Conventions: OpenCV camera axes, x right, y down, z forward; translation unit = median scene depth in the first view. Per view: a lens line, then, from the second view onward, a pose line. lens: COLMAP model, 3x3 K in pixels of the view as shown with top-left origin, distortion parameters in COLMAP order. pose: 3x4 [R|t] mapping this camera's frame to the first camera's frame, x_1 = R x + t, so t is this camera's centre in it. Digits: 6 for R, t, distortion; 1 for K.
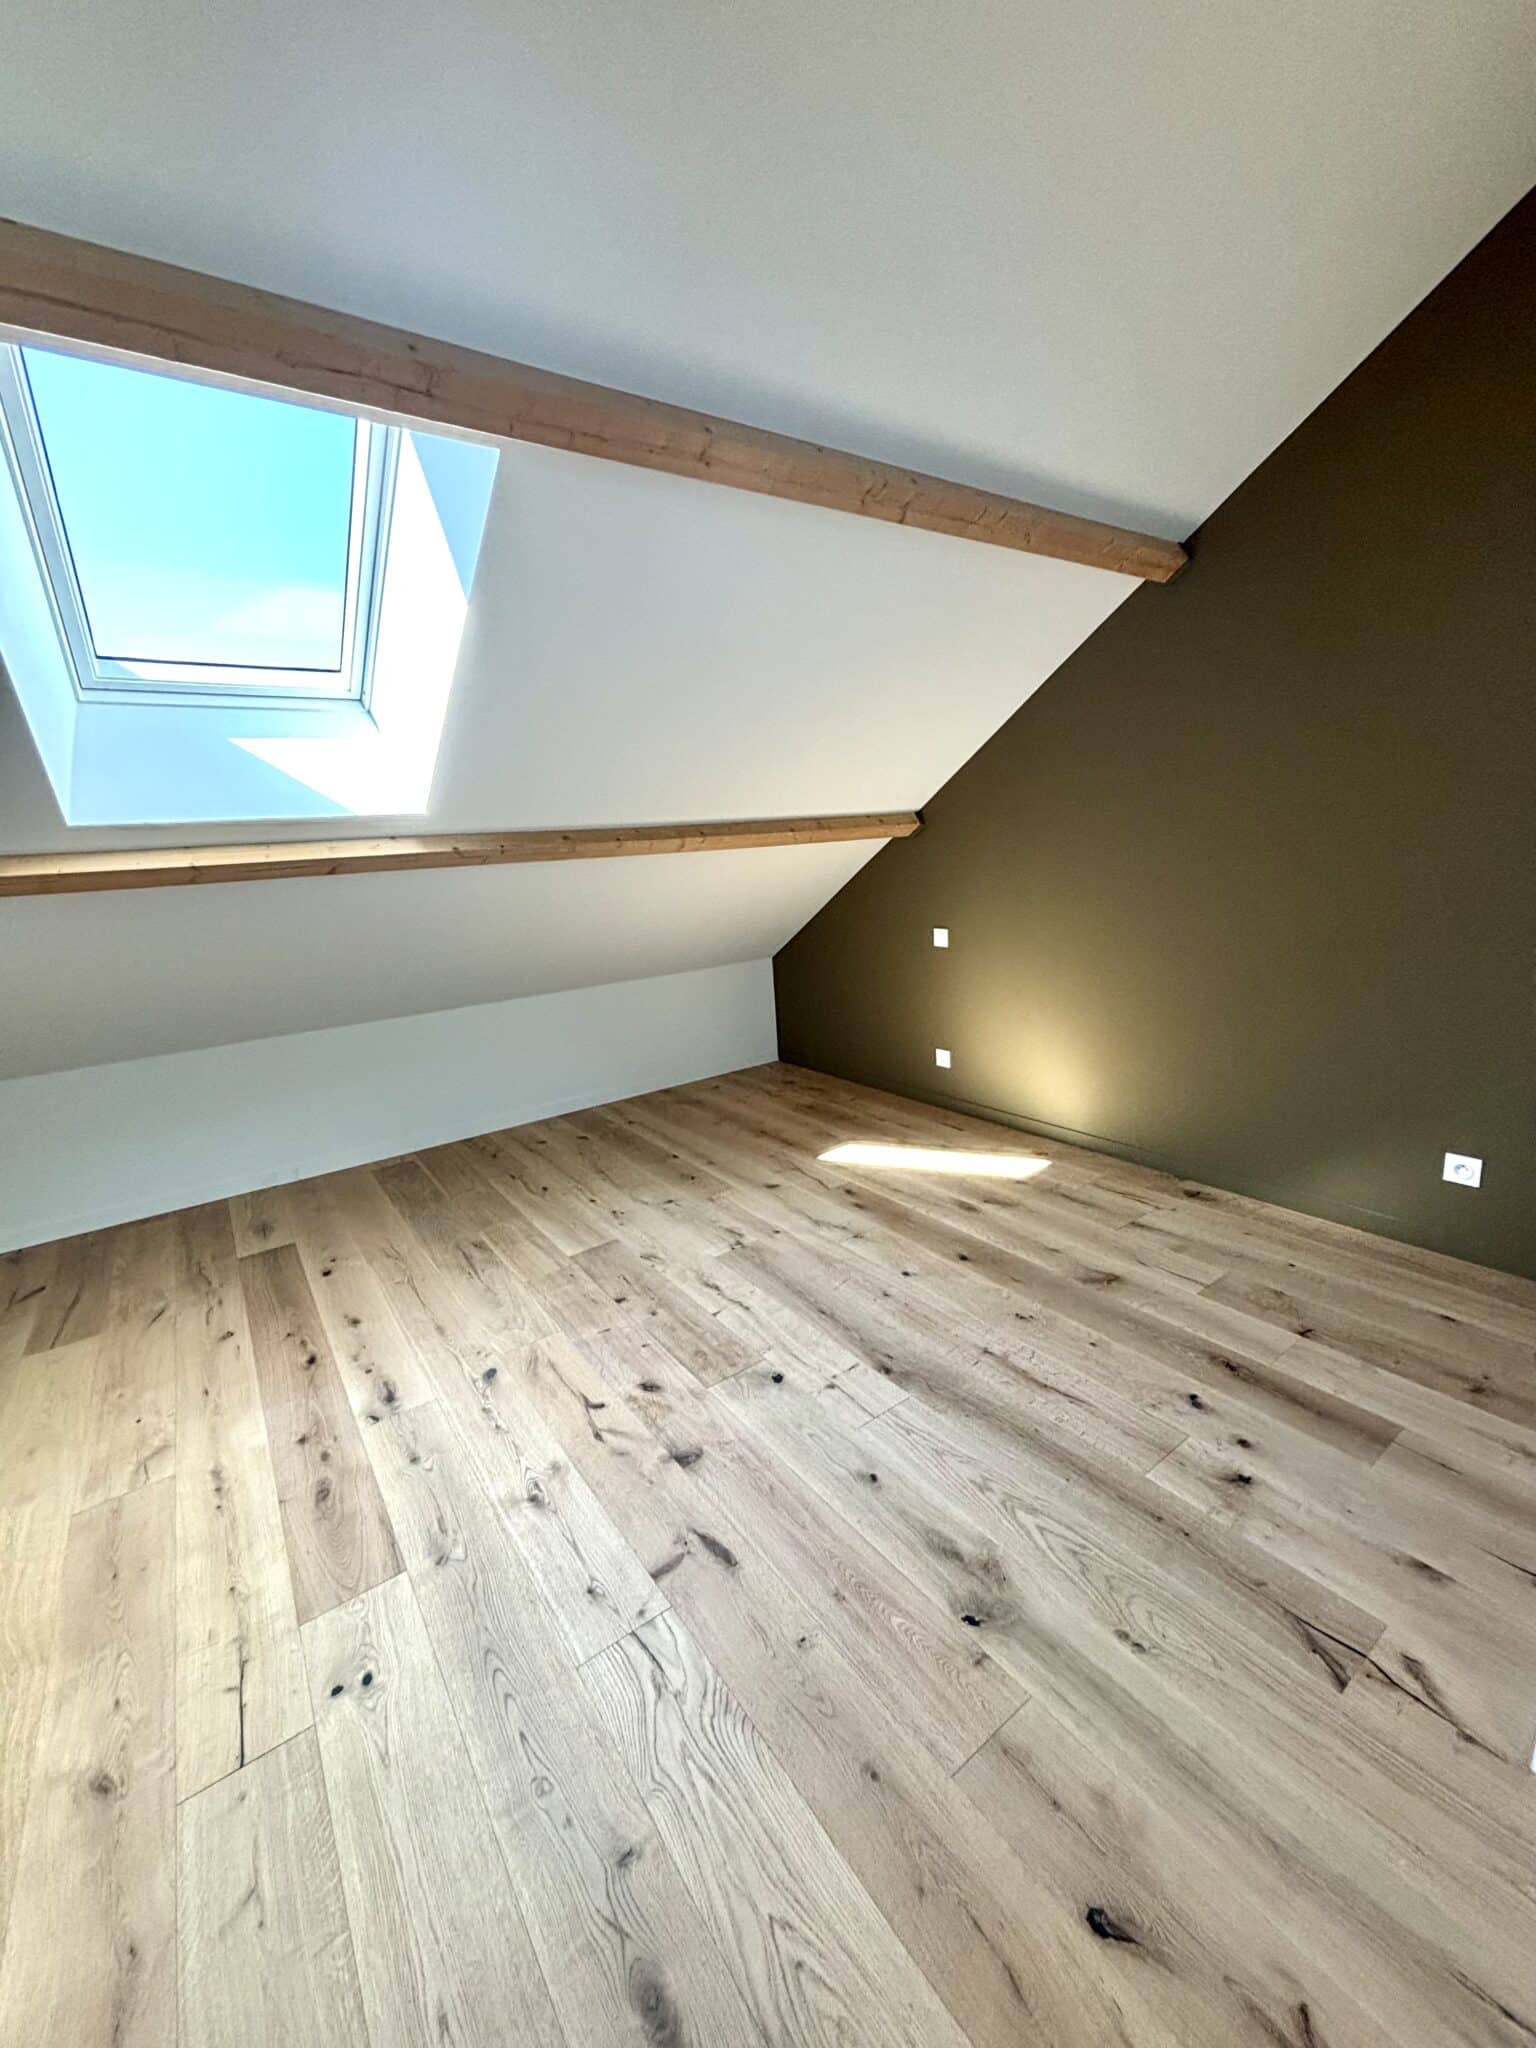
lens RADIAL K [[824.1, 0, 796.3], [0, 824.1, 1030.8], [0, 0, 1]] dist [0.001692, -0.001191]
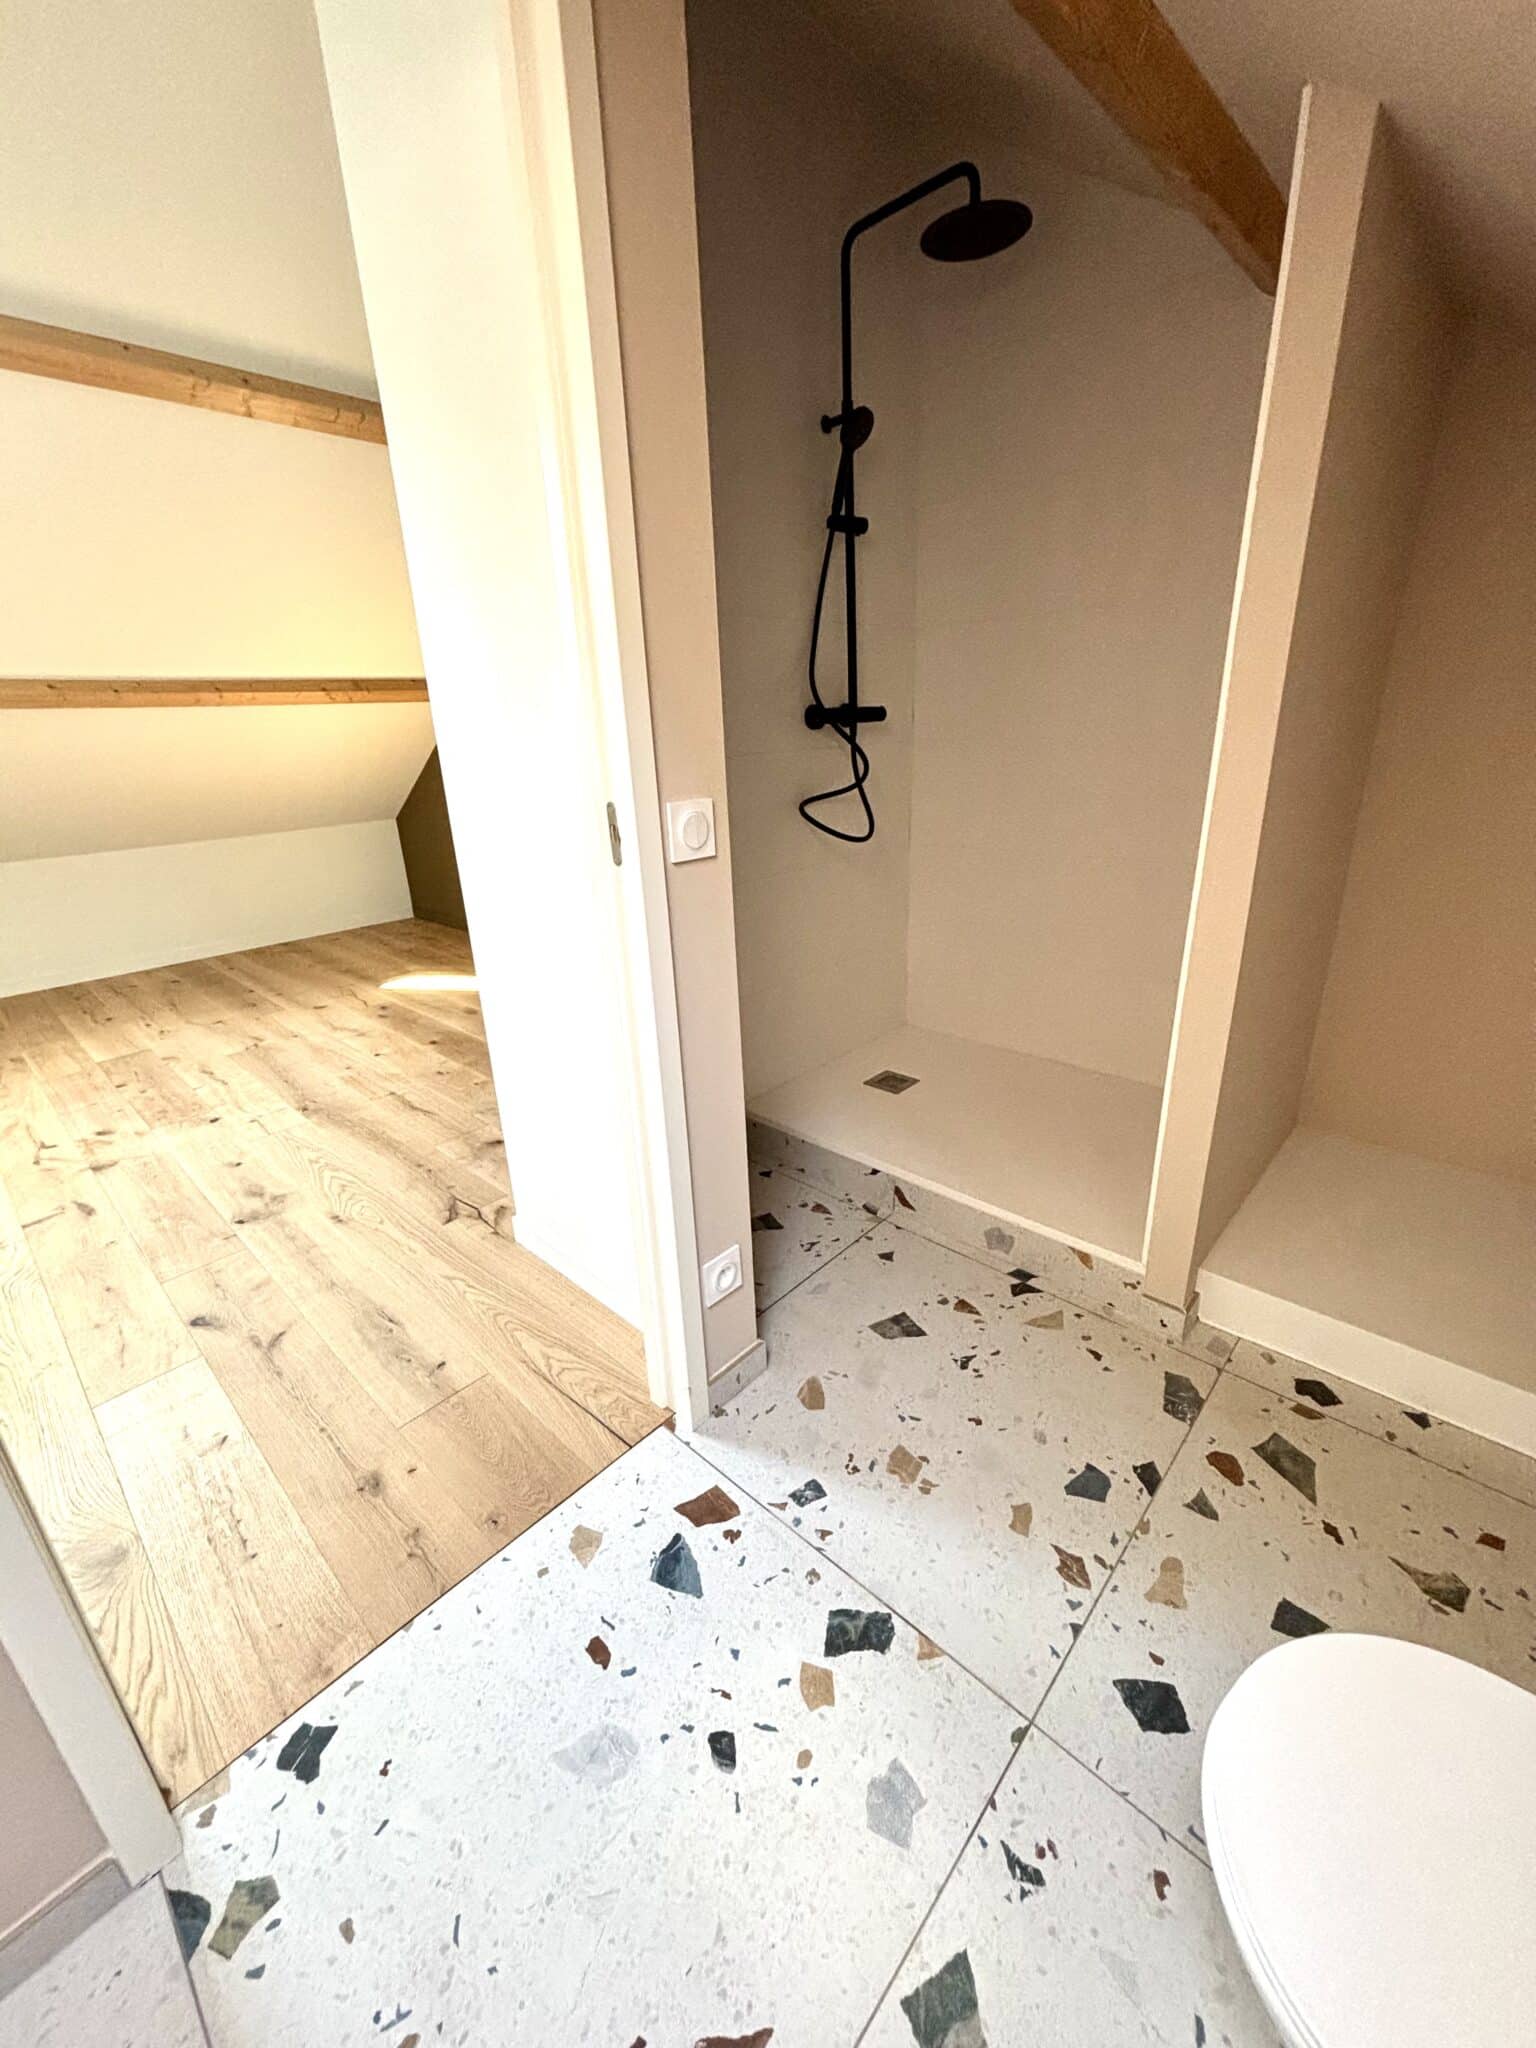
lens RADIAL K [[824.1, 0, 757.6], [0, 824.1, 1016.5], [0, 0, 1]] dist [0.001692, -0.001191]
pose [[0.983612, -0.036475, 0.176572, 0.505591], [0.016403, 0.993365, 0.113828, 0.108534], [-0.179552, -0.109066, 0.977684, -0.339042]]
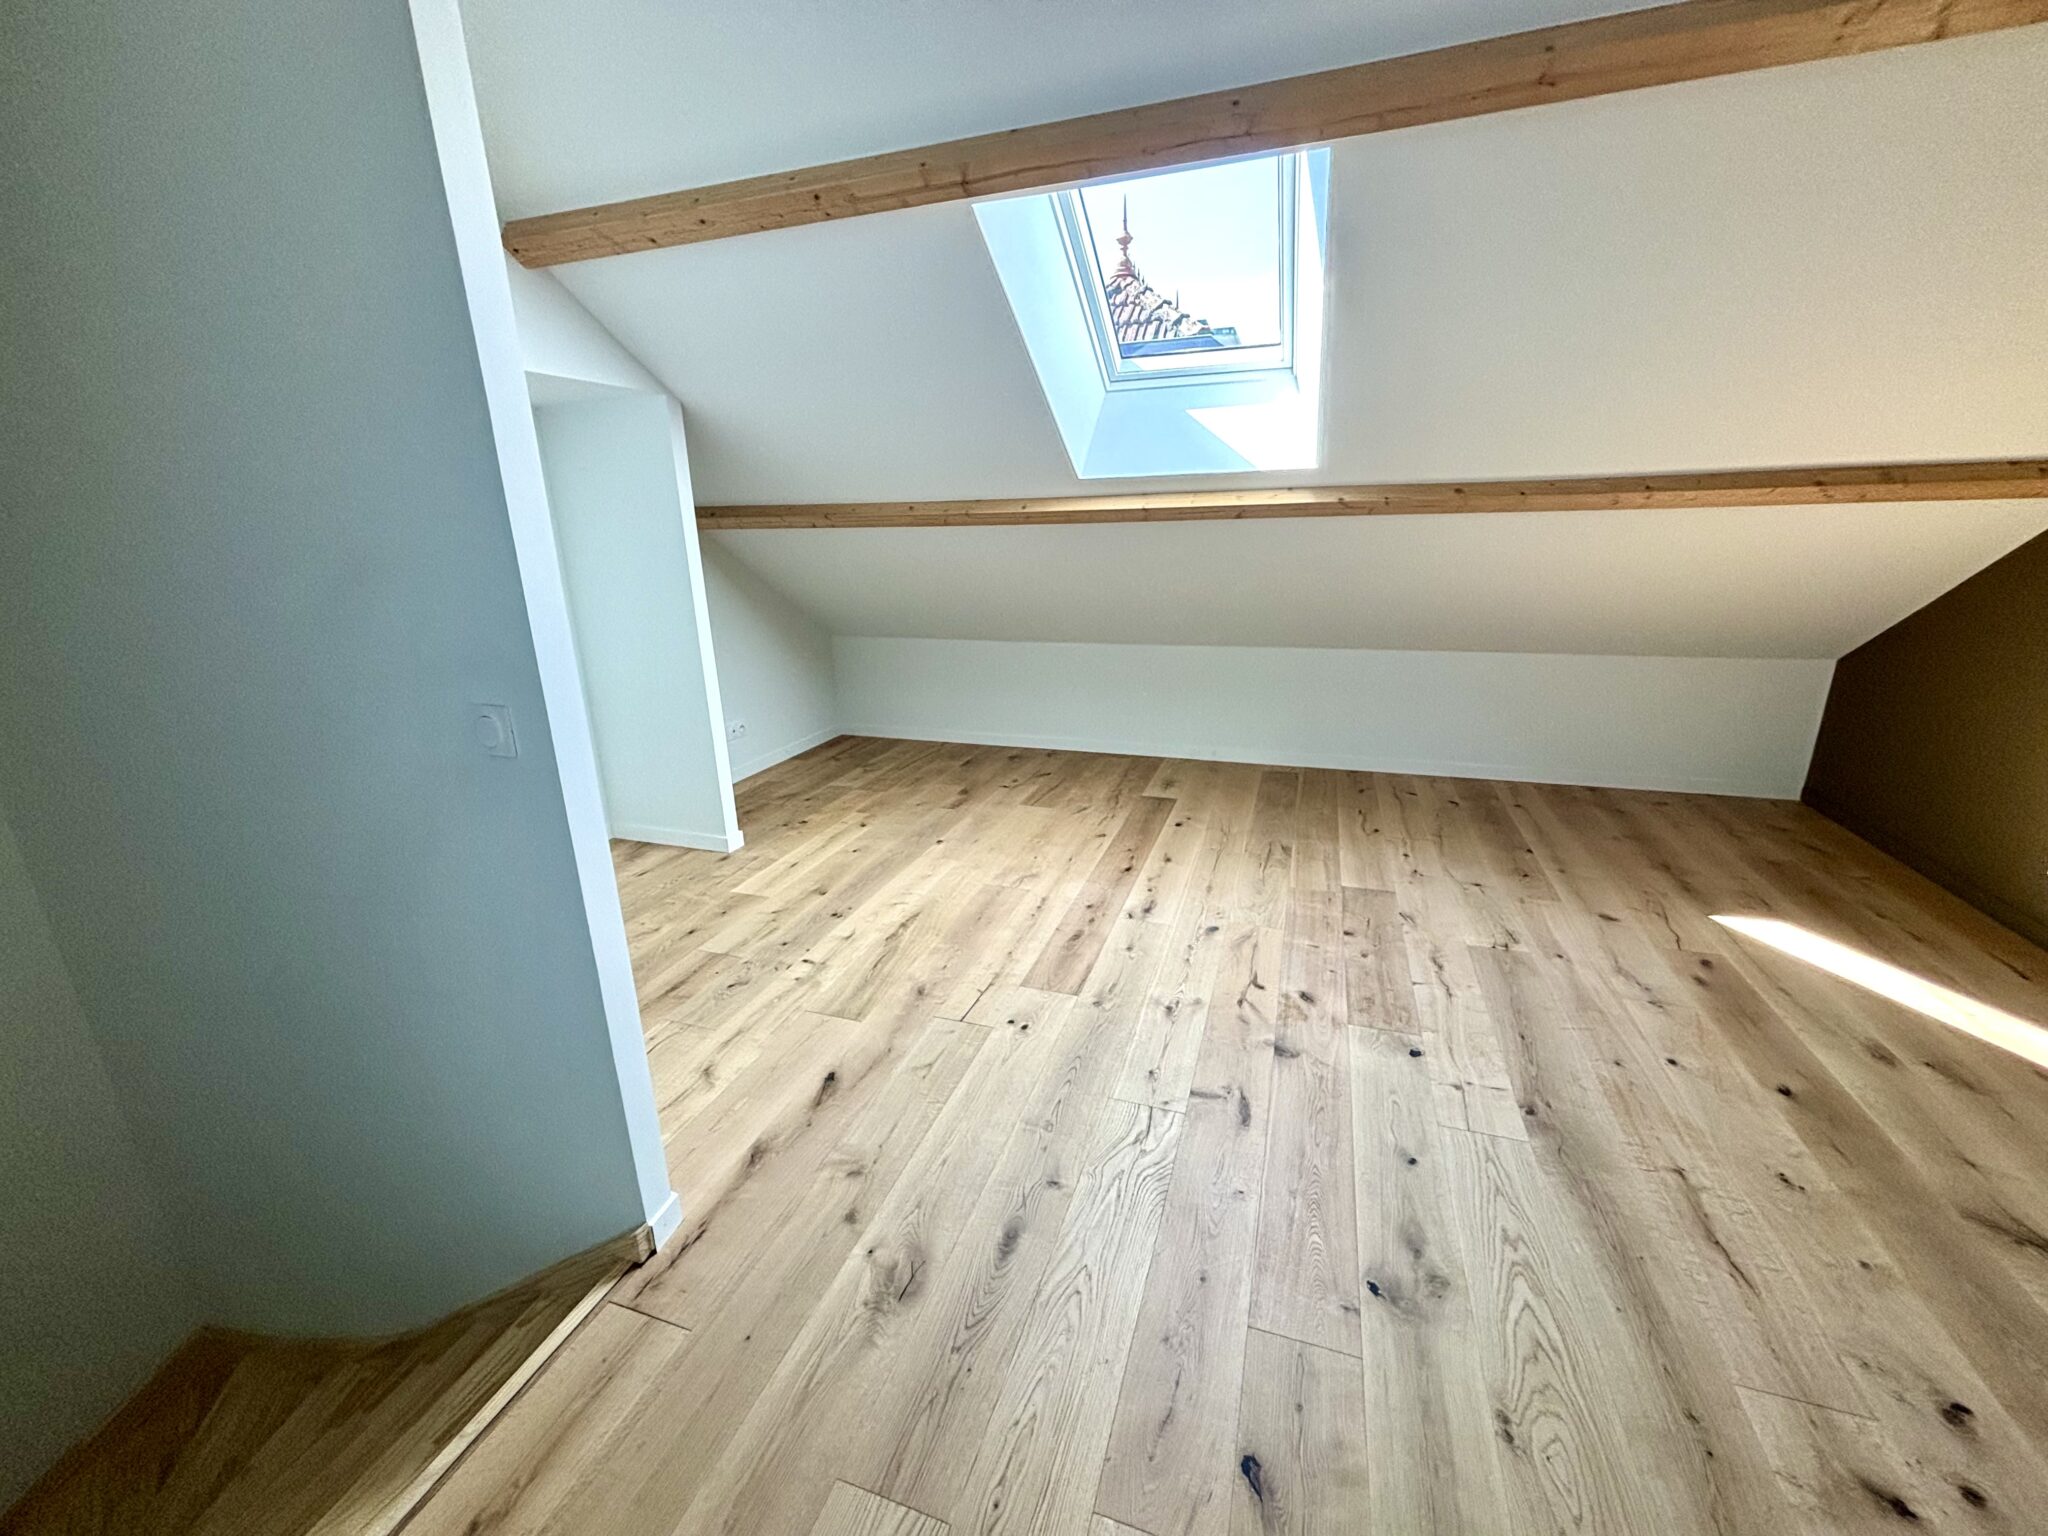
lens RADIAL K [[824.1, 0, 1019.9], [0, 824.1, 770.6], [0, 0, 1]] dist [0.001692, -0.001191]
pose [[0.565895, 0.287134, -0.772863, 0.327010], [-0.195809, 0.957383, 0.212314, -0.023953], [0.800888, 0.031186, 0.598002, 0.001167]]
